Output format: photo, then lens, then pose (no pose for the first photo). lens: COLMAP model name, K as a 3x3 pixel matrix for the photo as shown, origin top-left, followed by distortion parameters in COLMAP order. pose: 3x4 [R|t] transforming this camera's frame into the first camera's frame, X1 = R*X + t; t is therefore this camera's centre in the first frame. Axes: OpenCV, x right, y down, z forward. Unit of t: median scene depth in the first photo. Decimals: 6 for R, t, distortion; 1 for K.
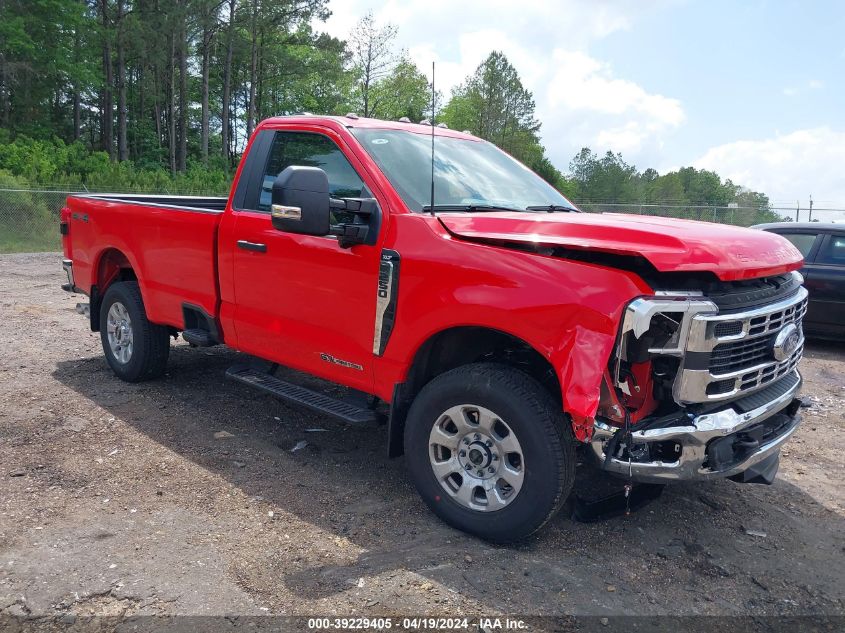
lens RADIAL K [[685.7, 0, 422.6], [0, 685.7, 317.3], [0, 0, 1]] dist [-0.002171, -0.007278]
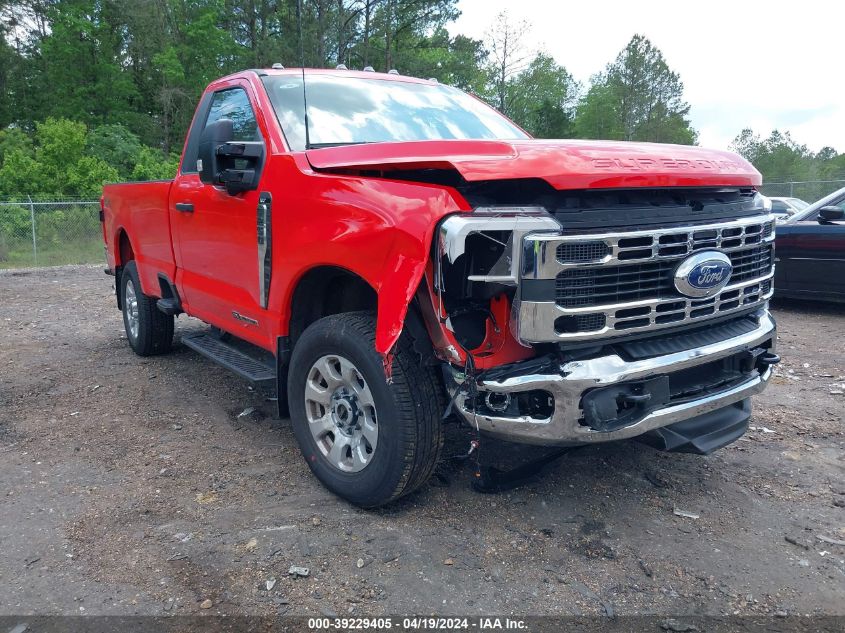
lens RADIAL K [[685.7, 0, 422.6], [0, 685.7, 315.8], [0, 0, 1]] dist [-0.002171, -0.007278]
pose [[0.973827, -0.017902, -0.226584, 0.385358], [0.016493, 0.999831, -0.008110, 0.084031], [0.226690, 0.004161, 0.973958, 0.137805]]
